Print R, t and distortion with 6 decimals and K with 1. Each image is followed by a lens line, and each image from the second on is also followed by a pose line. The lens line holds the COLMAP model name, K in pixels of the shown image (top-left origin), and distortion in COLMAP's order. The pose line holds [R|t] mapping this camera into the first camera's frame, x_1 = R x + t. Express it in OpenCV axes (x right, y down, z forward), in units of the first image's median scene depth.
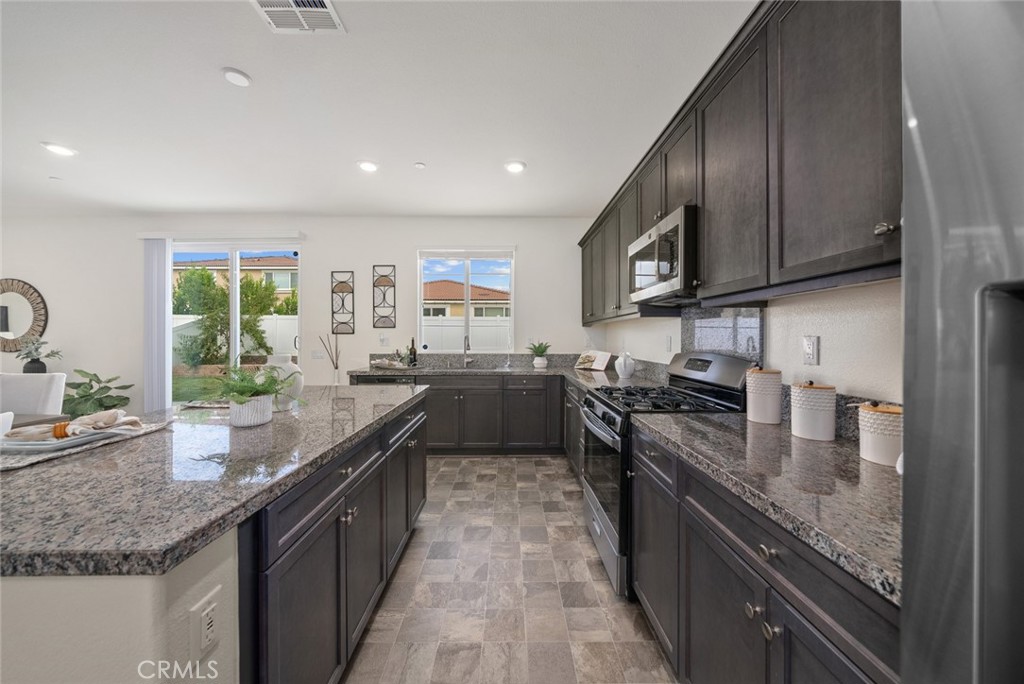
lens RADIAL K [[352.5, 0, 513.5], [0, 352.5, 336.3], [0, 0, 1]] dist [-0.004674, -0.000185]
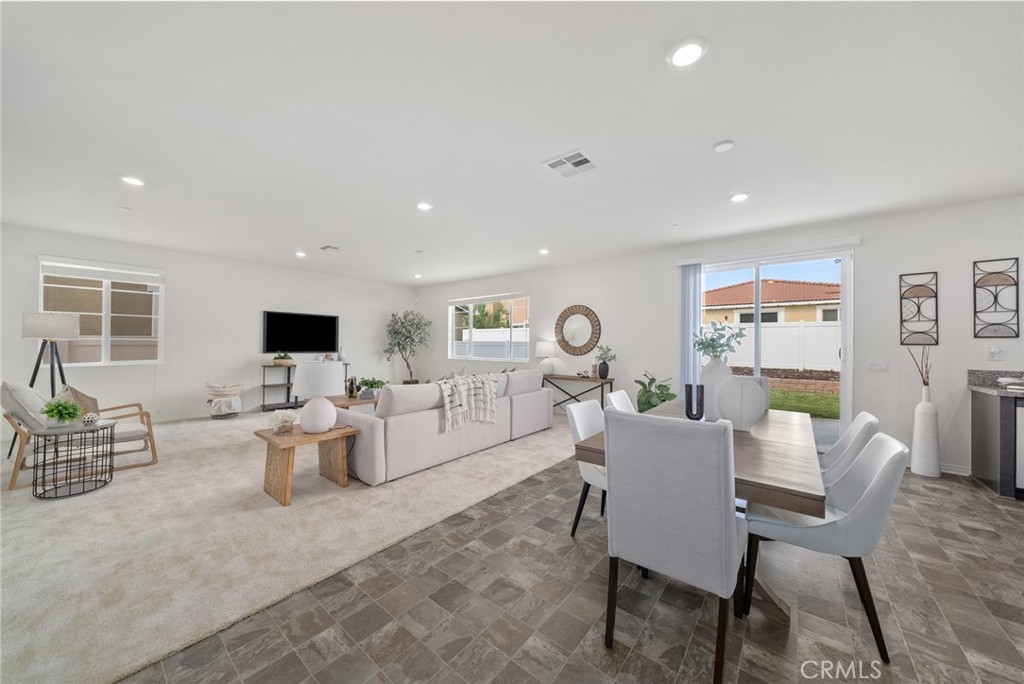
lens RADIAL K [[352.5, 0, 509.4], [0, 352.5, 343.8], [0, 0, 1]] dist [-0.004674, -0.000185]
pose [[0.765145, 0.005587, -0.643834, -0.701072], [-0.006434, 0.999979, 0.001031, -0.004286], [0.643826, 0.003354, 0.765164, -0.313077]]
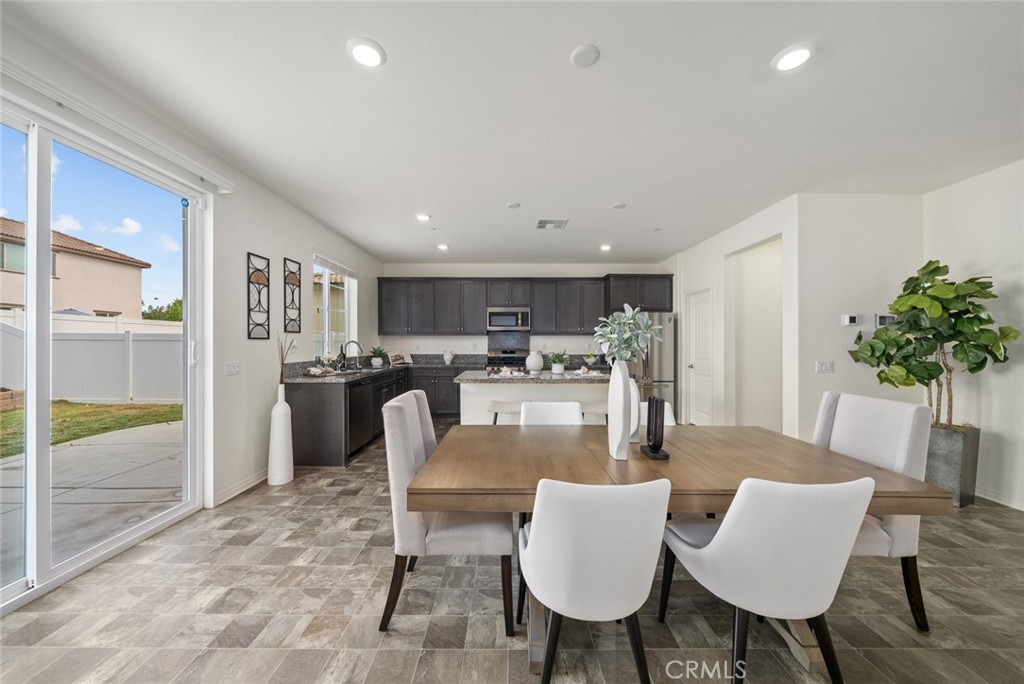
lens RADIAL K [[352.5, 0, 508.7], [0, 352.5, 341.7], [0, 0, 1]] dist [-0.004674, -0.000185]
pose [[0.016338, 0.002506, 0.999863, -1.230368], [-0.003248, 0.999992, -0.002453, -0.000893], [-0.999861, -0.003207, 0.016346, 0.451890]]
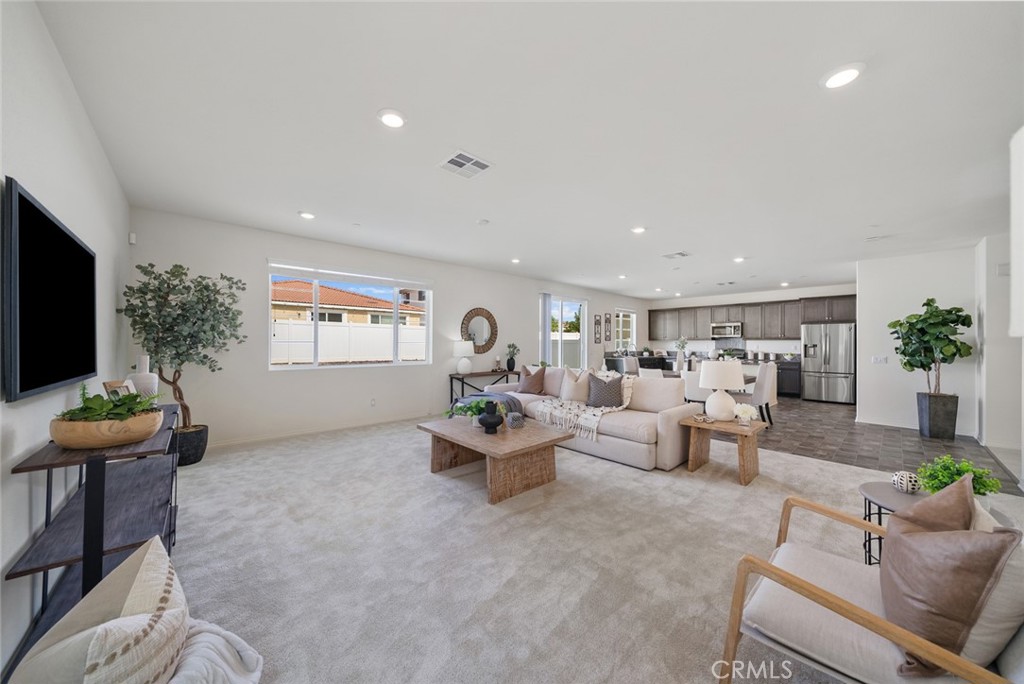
lens RADIAL K [[352.5, 0, 508.9], [0, 352.5, 341.6], [0, 0, 1]] dist [-0.004674, -0.000185]
pose [[0.749849, 0.006593, 0.661577, -2.404296], [-0.006123, 0.999977, -0.003025, -0.005890], [-0.661581, -0.001782, 0.749871, -0.315114]]
